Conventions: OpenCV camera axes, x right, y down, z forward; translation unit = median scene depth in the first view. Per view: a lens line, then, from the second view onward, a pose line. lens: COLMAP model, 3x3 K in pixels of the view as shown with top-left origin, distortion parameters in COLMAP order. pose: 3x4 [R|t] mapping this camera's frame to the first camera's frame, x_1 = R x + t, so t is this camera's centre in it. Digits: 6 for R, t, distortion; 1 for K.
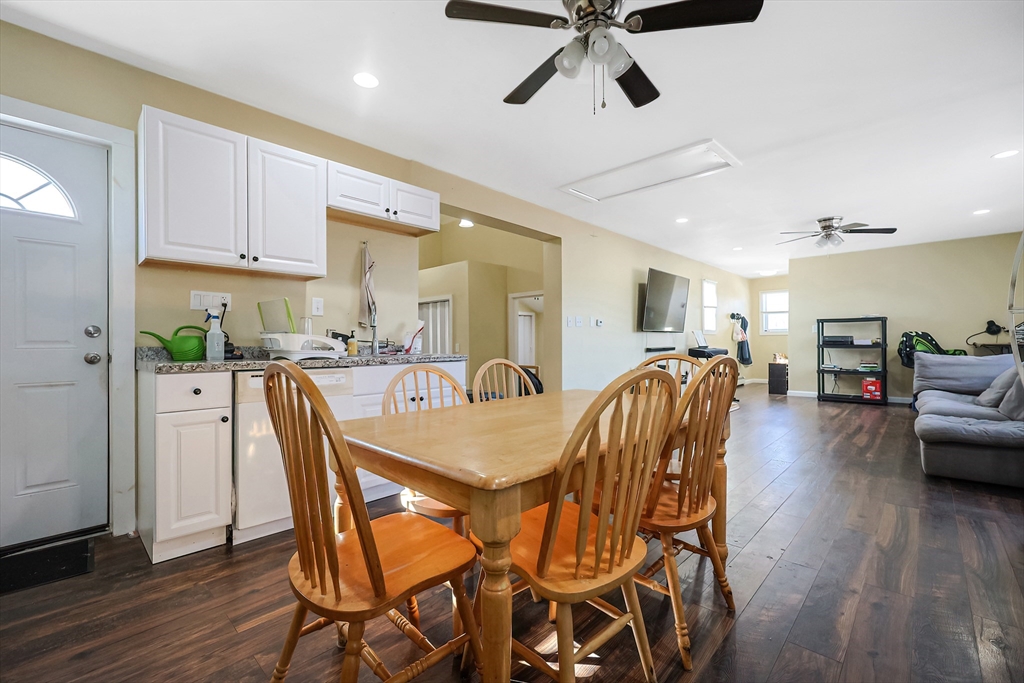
lens RADIAL K [[451.9, 0, 503.4], [0, 451.9, 345.6], [0, 0, 1]] dist [-0.000508, 0.001148]
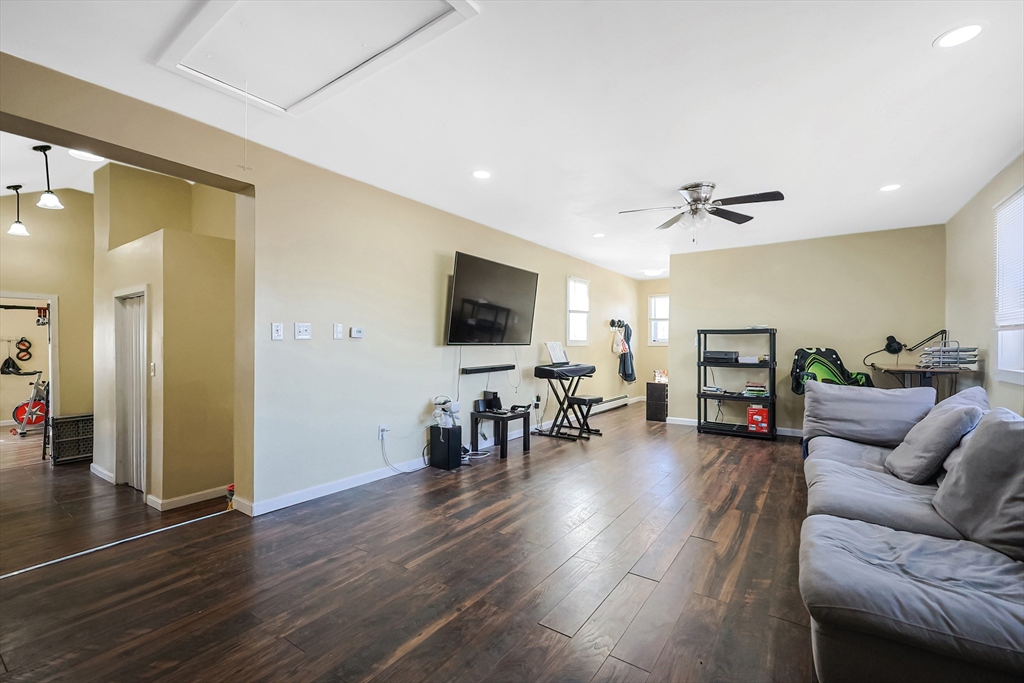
lens RADIAL K [[451.9, 0, 502.4], [0, 451.9, 347.1], [0, 0, 1]] dist [-0.000508, 0.001148]
pose [[0.989993, 0.009655, 0.140783, 0.249640], [-0.009454, 0.999953, -0.002096, -0.024189], [-0.140796, 0.000744, 0.990038, 0.268633]]
